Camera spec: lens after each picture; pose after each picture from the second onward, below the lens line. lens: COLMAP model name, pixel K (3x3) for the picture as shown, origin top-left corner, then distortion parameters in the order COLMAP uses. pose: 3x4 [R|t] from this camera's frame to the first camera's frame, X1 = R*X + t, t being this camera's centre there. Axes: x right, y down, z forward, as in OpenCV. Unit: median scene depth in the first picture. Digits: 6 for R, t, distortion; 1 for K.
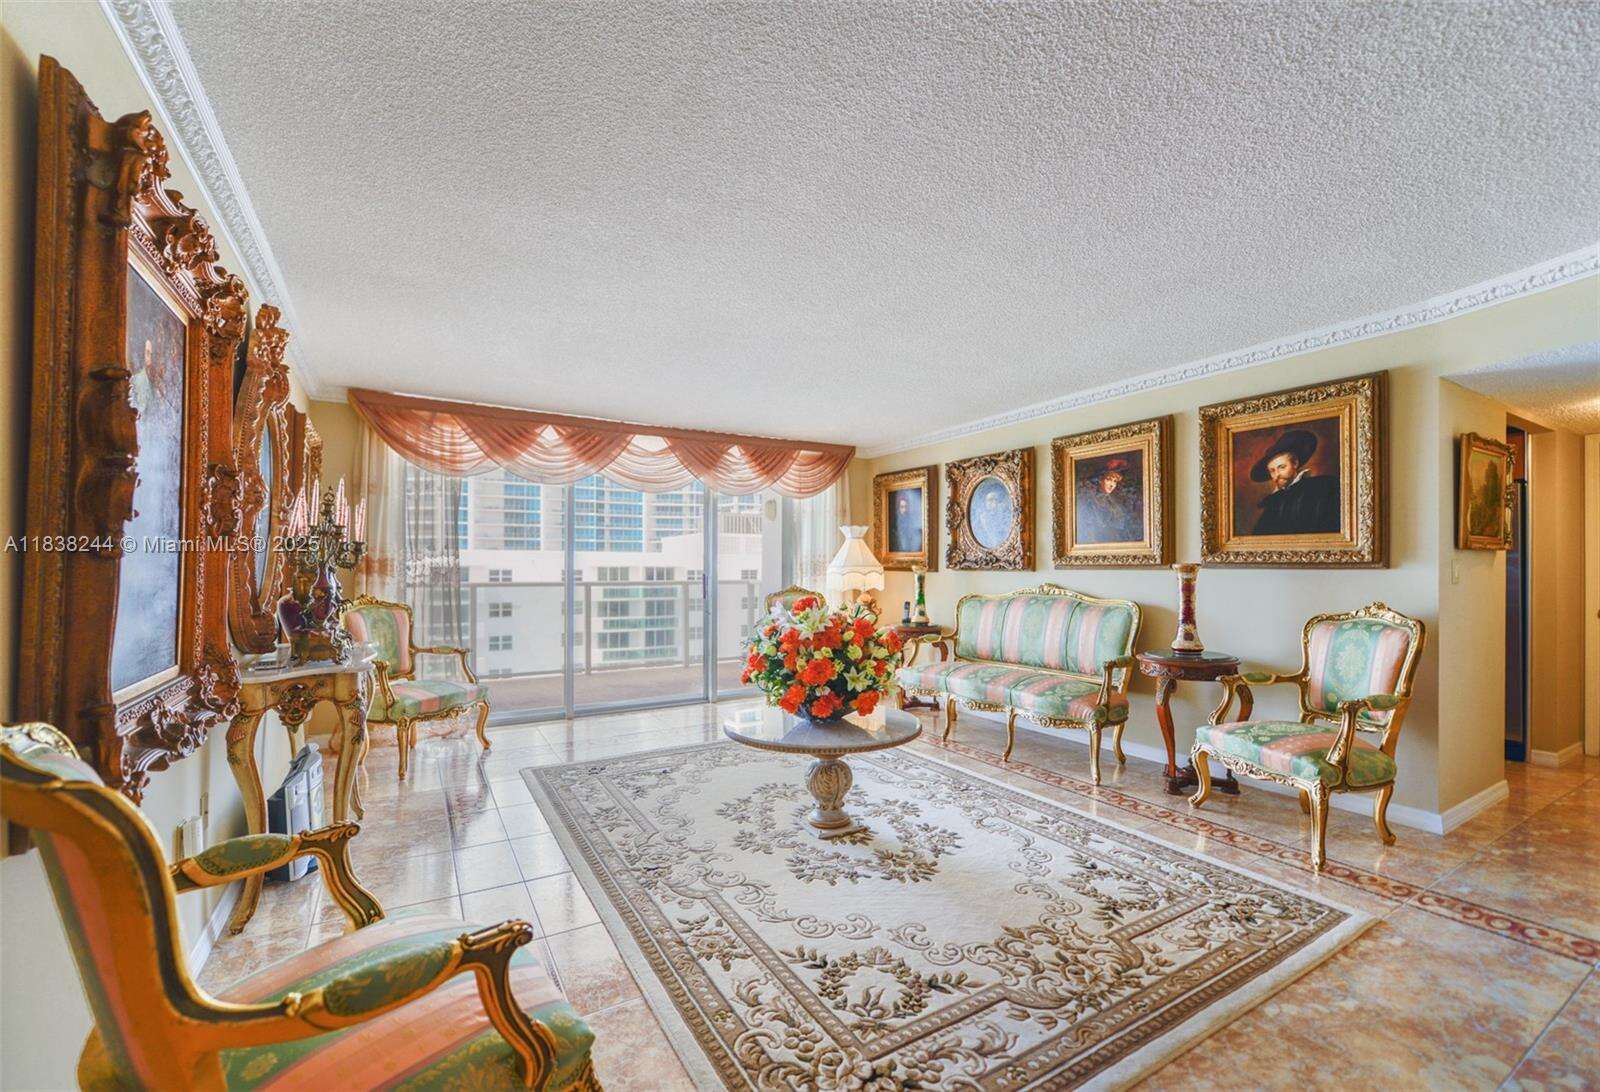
lens RADIAL K [[653.1, 0, 791.9], [0, 653.1, 572.6], [0, 0, 1]] dist [-0.001229, -0.000379]
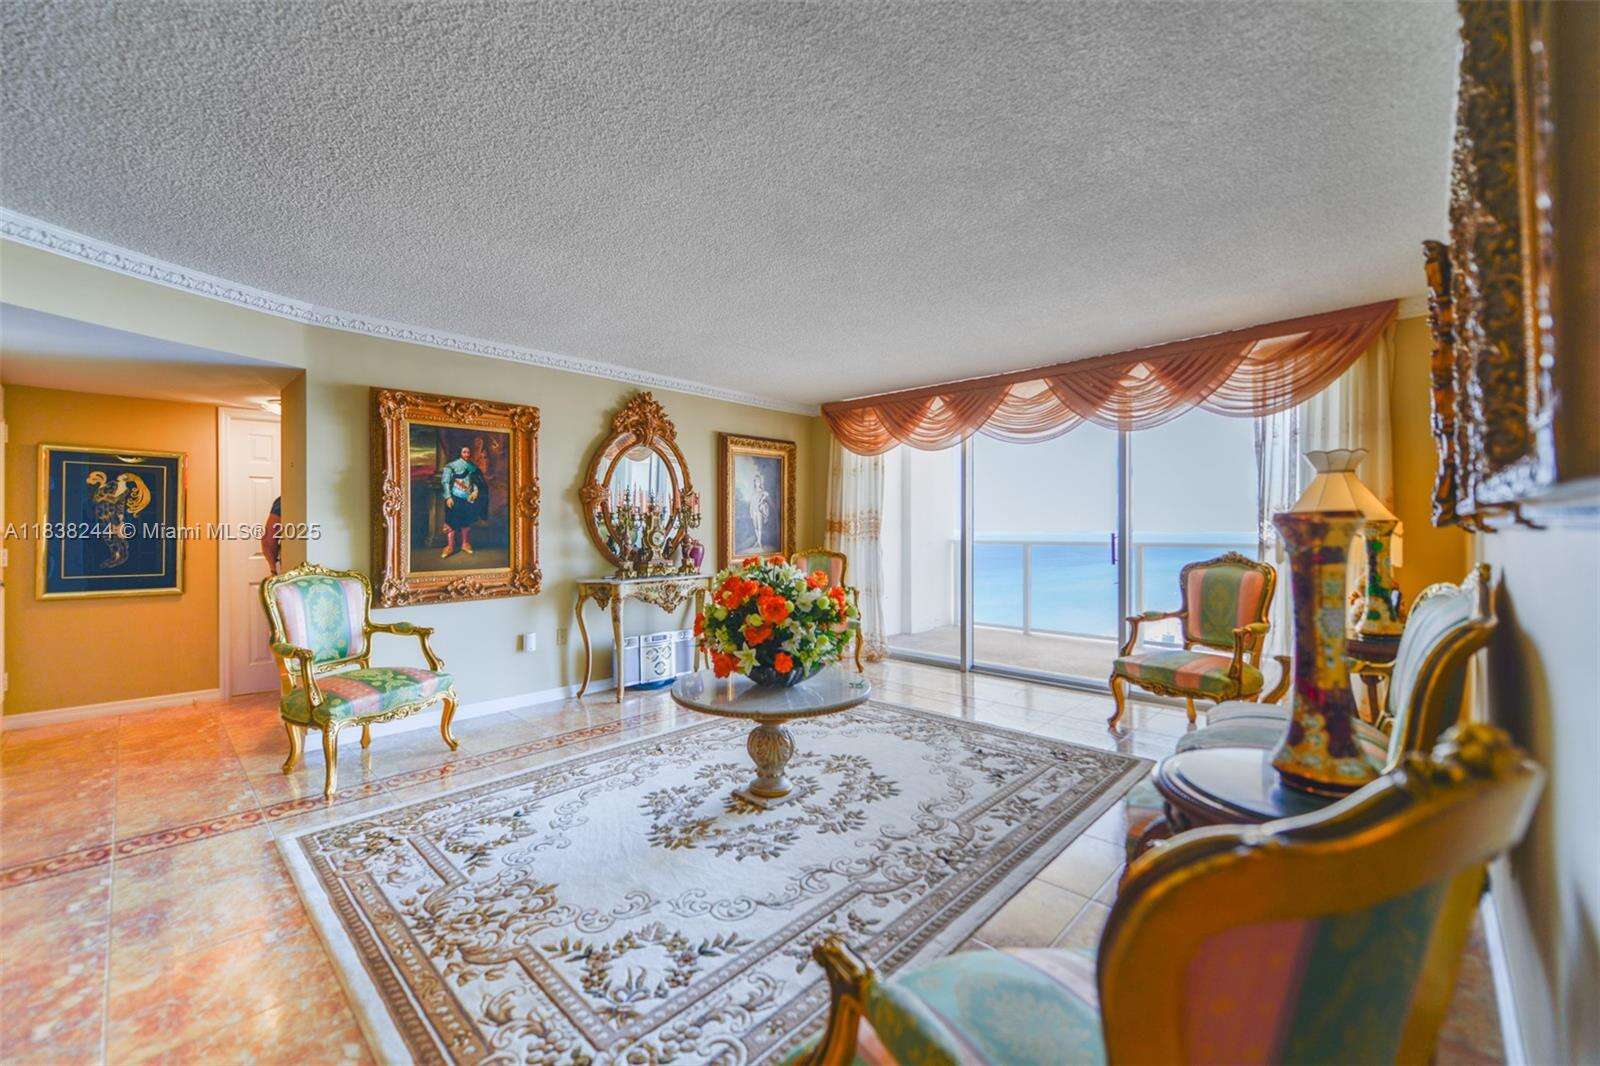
lens RADIAL K [[639.8, 0, 776.4], [0, 639.8, 529.5], [0, 0, 1]] dist [0.002281, -0.000008]
pose [[0.267035, 0.000102, -0.963687, 0.976749], [-0.001655, 0.999999, -0.000353, -0.004084], [0.963685, 0.001689, 0.267035, 0.756986]]
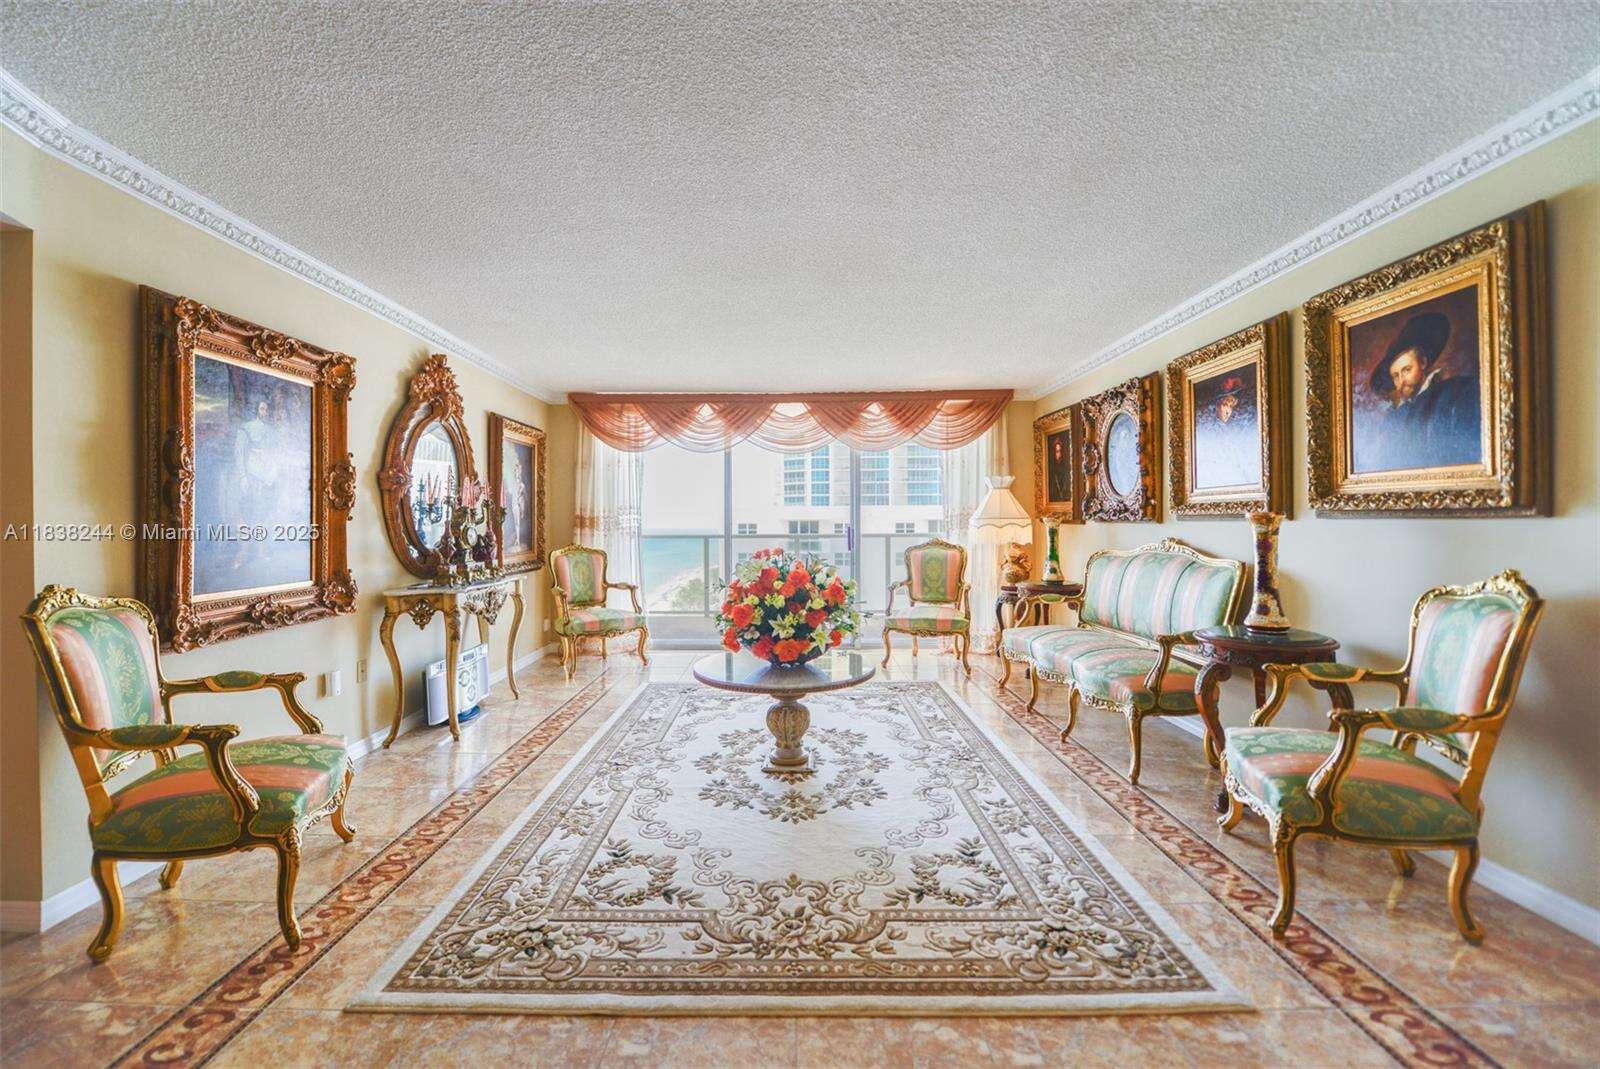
lens RADIAL K [[640.3, 0, 780.7], [0, 640.3, 529.0], [0, 0, 1]] dist [-0.009615, -0.000061]
pose [[0.856788, -0.001048, -0.515668, 0.586423], [0.004096, 0.999980, 0.004774, -0.000312], [0.515653, -0.006203, 0.856775, 0.100535]]
